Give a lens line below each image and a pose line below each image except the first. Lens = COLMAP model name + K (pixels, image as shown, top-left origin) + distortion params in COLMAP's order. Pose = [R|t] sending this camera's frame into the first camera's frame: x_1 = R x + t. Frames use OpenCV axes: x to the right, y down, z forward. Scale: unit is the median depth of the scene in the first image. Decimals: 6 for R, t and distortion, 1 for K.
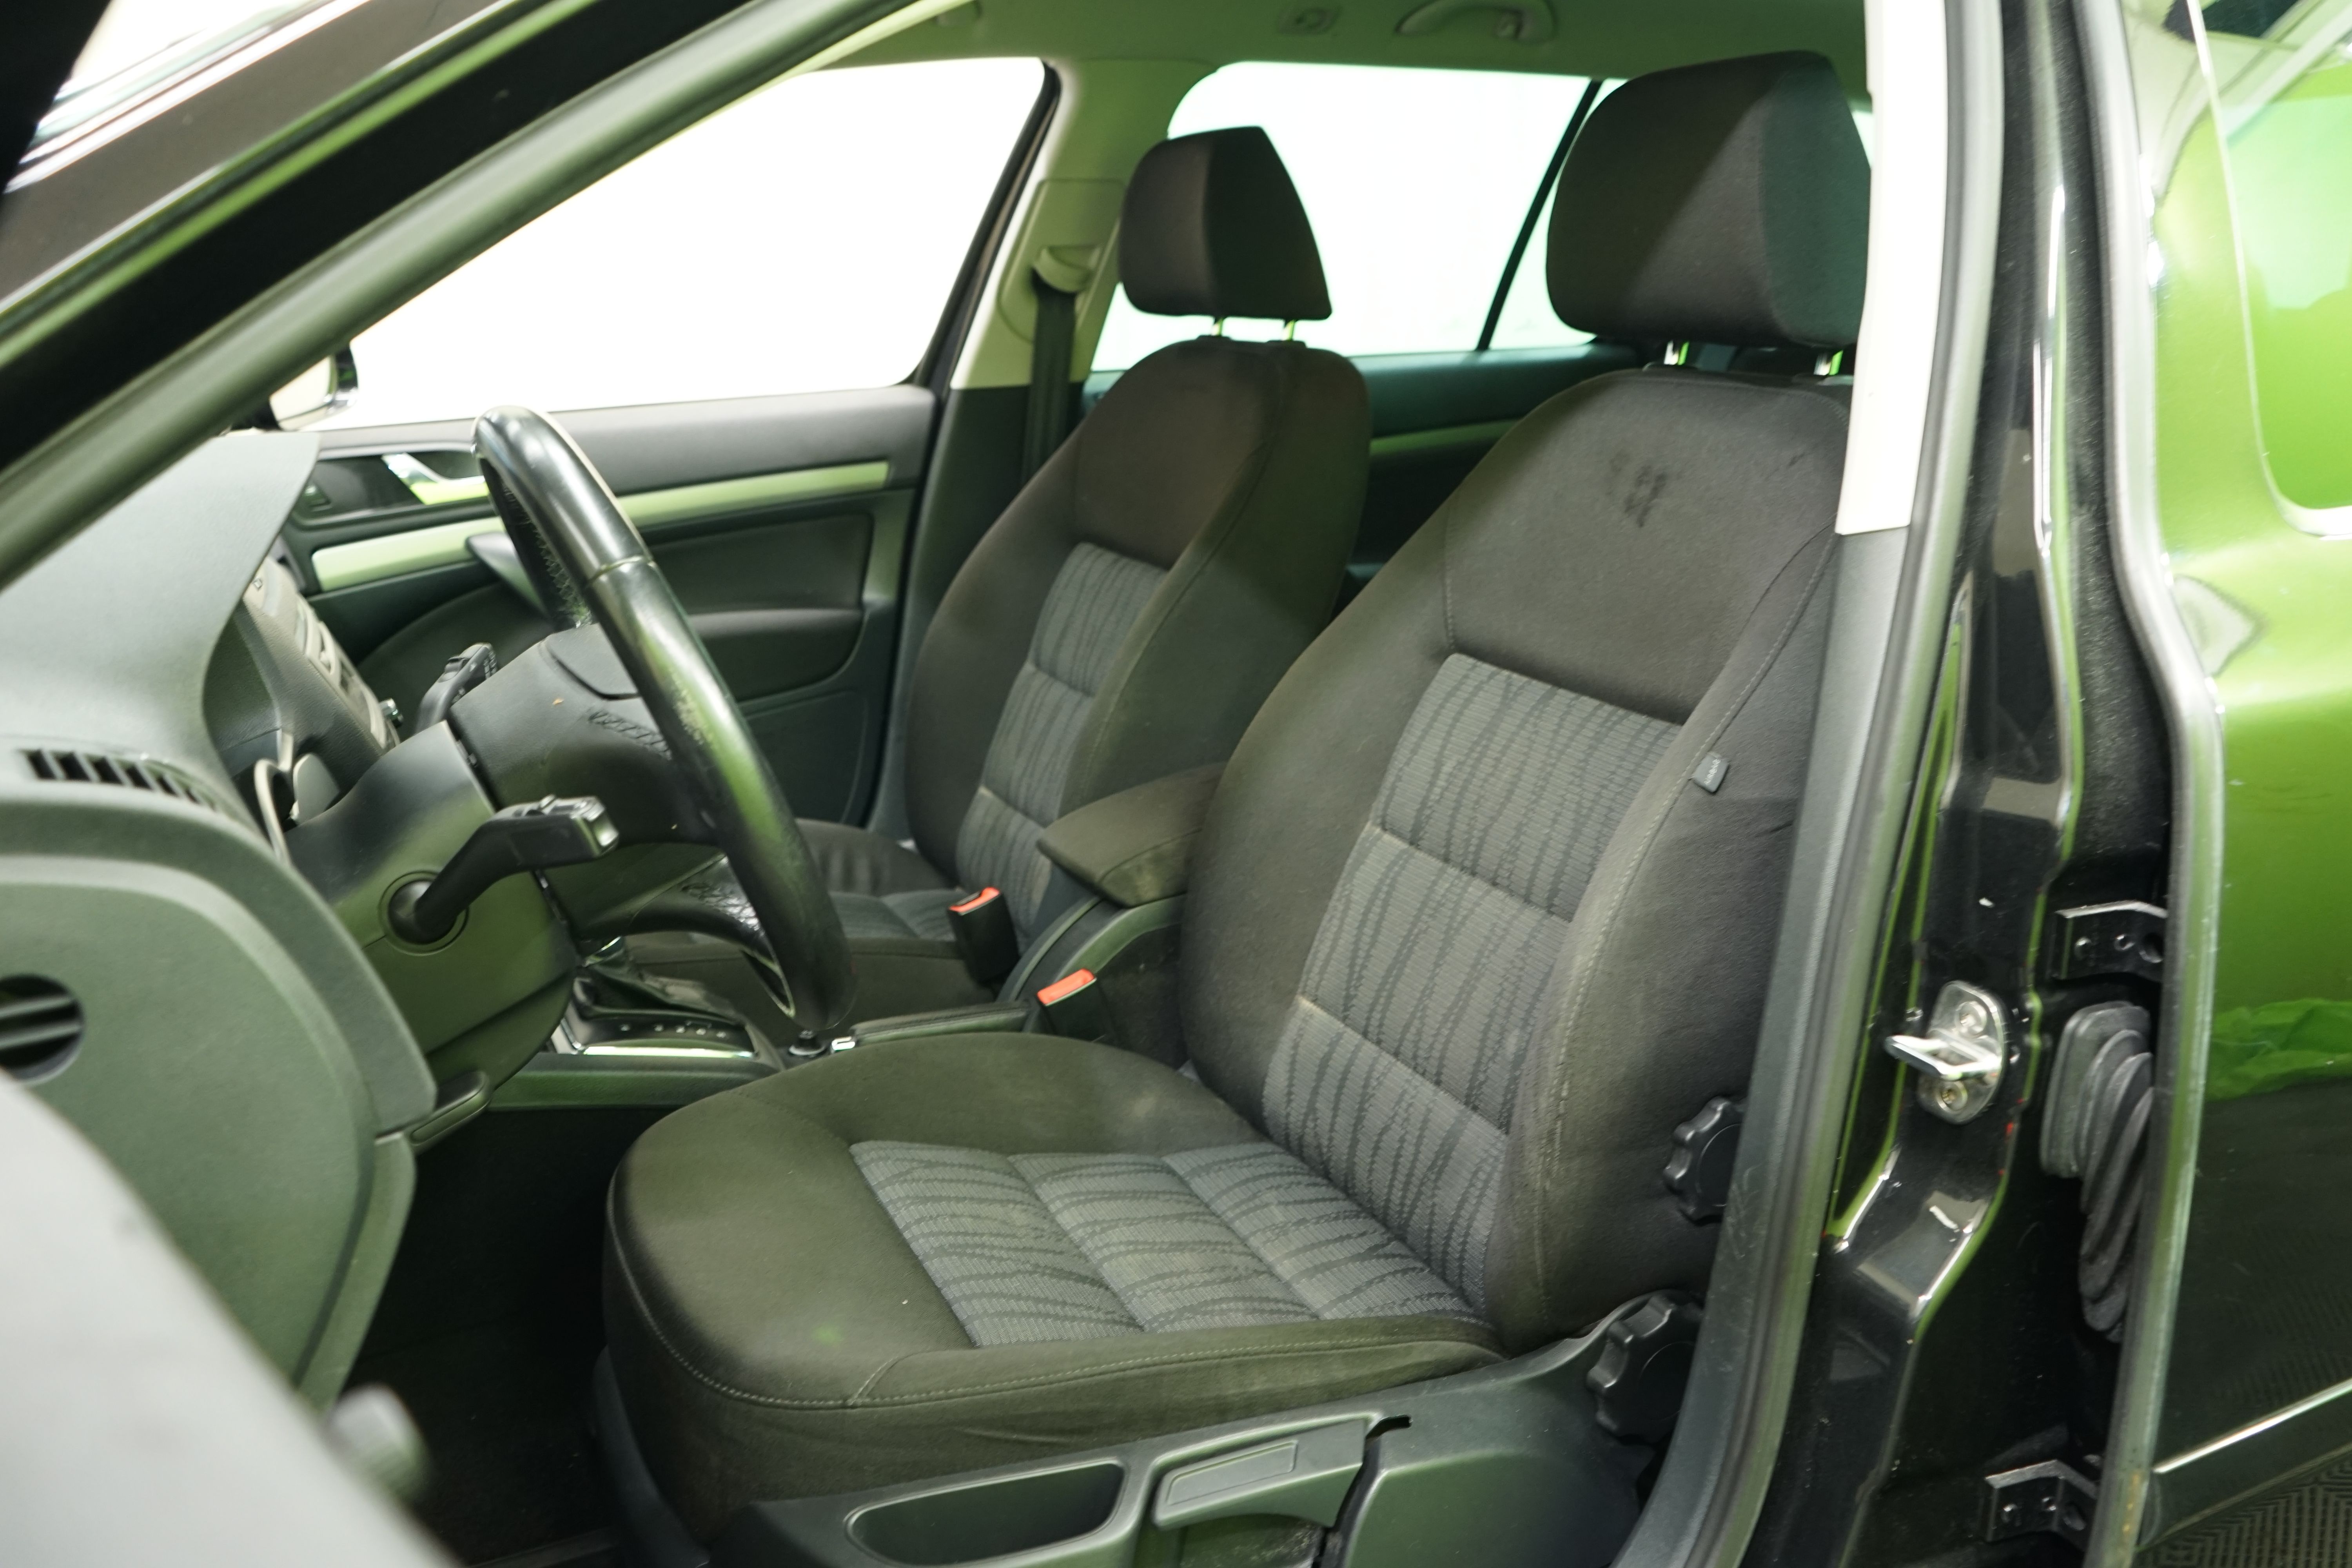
lens RADIAL K [[1871.7, 0, 1163.4], [0, 1871.7, 787.2], [0, 0, 1]] dist [-0.015001, 0.005605]
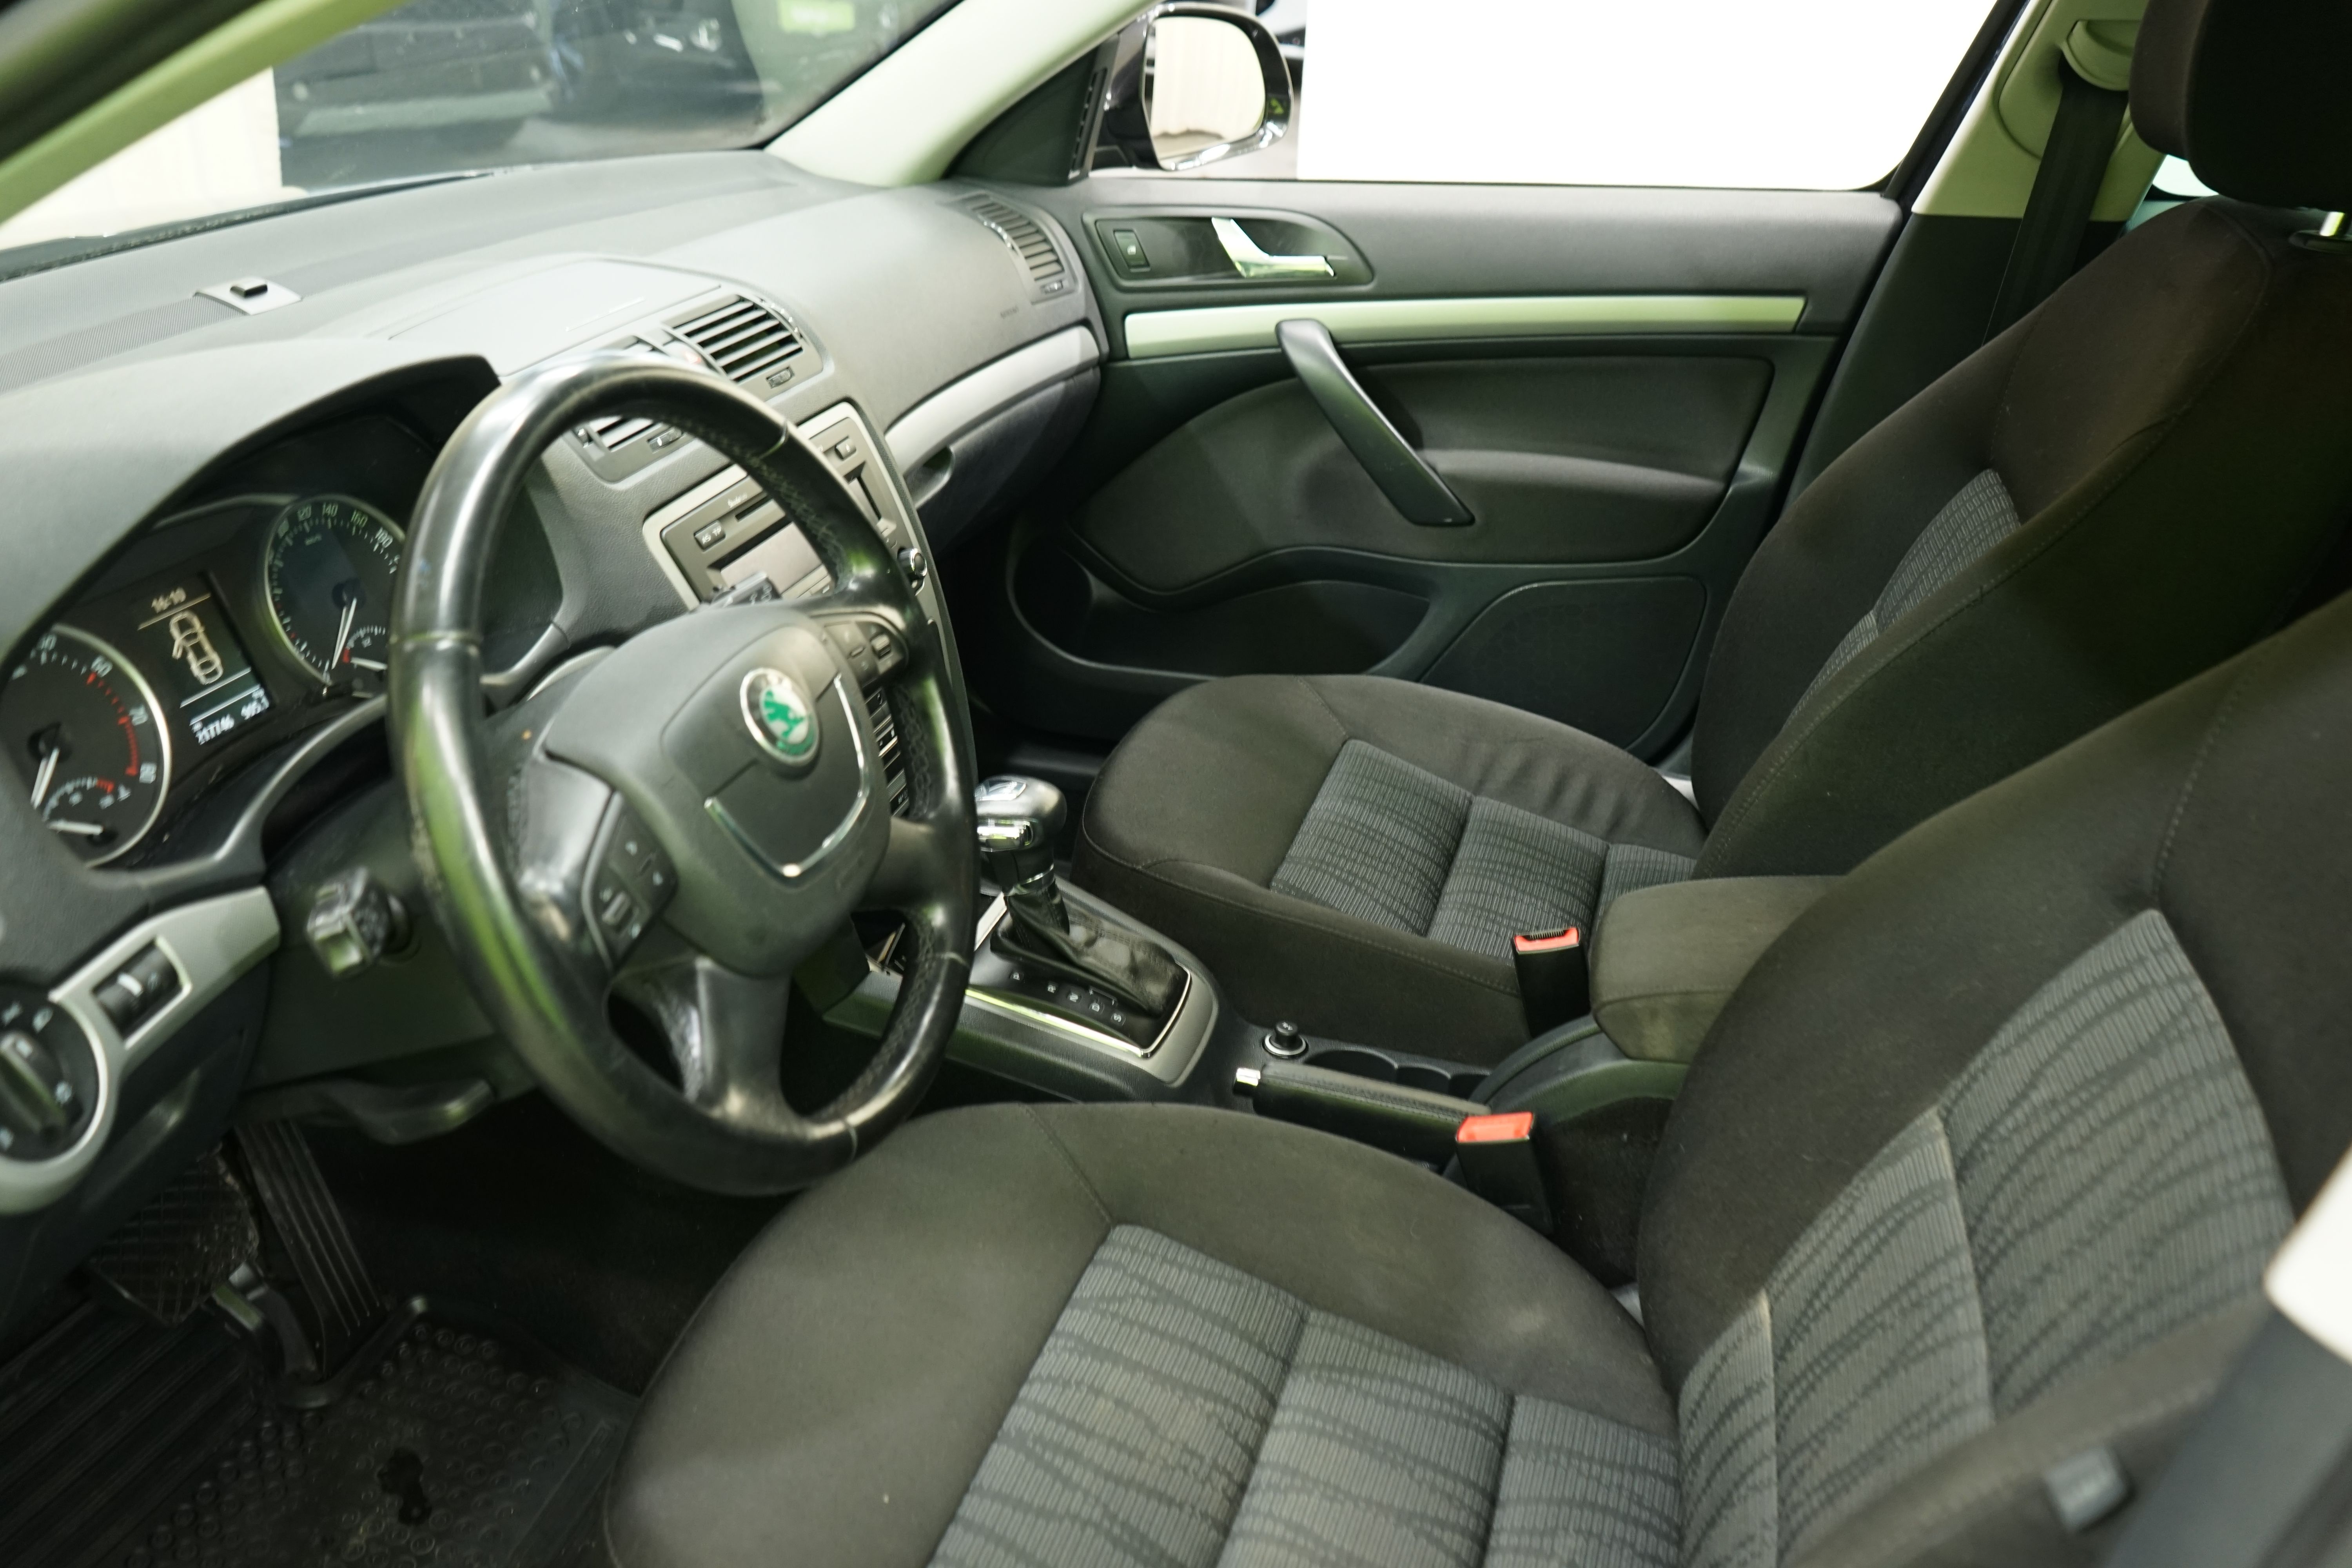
lens RADIAL K [[1871.7, 0, 1180.0], [0, 1871.7, 783.7], [0, 0, 1]] dist [-0.015001, 0.005605]
pose [[0.735508, 0.317521, -0.598506, 0.204182], [-0.194959, 0.945207, 0.261868, -0.153853], [0.648860, -0.075922, 0.757110, 0.281376]]
